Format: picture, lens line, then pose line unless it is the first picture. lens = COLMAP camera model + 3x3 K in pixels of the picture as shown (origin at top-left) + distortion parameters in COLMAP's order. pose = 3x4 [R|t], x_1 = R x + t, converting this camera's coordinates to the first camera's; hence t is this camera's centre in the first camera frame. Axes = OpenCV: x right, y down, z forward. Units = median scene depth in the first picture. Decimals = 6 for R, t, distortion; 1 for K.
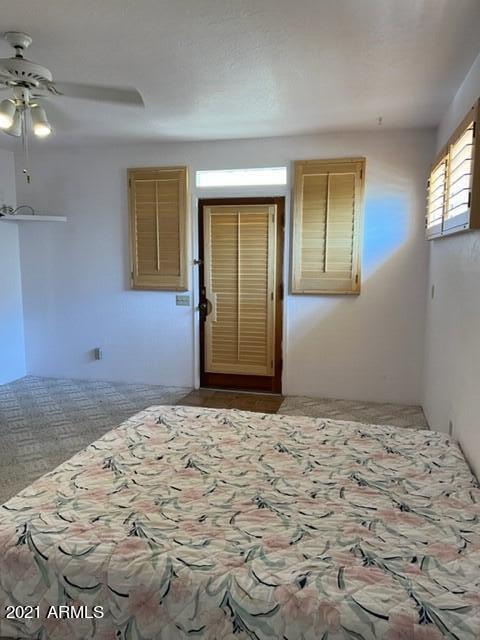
lens RADIAL K [[483.2, 0, 240.0], [0, 483.2, 320.0], [0, 0, 1]] dist [0.003682, 0.000088]
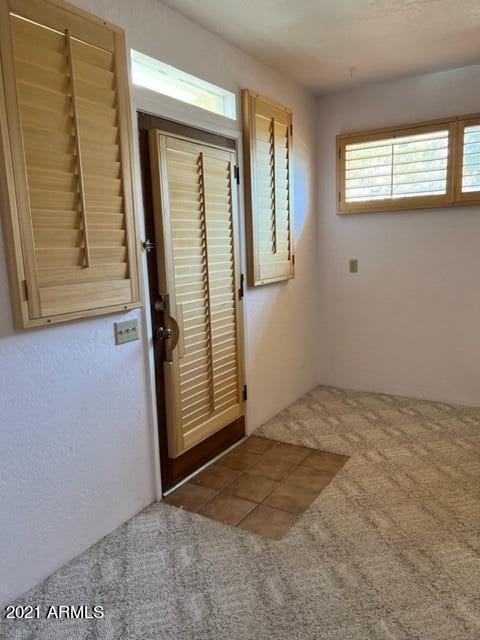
lens RADIAL K [[483.2, 0, 240.0], [0, 483.2, 320.0], [0, 0, 1]] dist [0.003682, 0.000088]
pose [[0.283843, -0.167076, 0.944203, -0.527990], [0.170164, 0.977850, 0.121875, -0.090212], [-0.943651, 0.126076, 0.305986, 0.772543]]
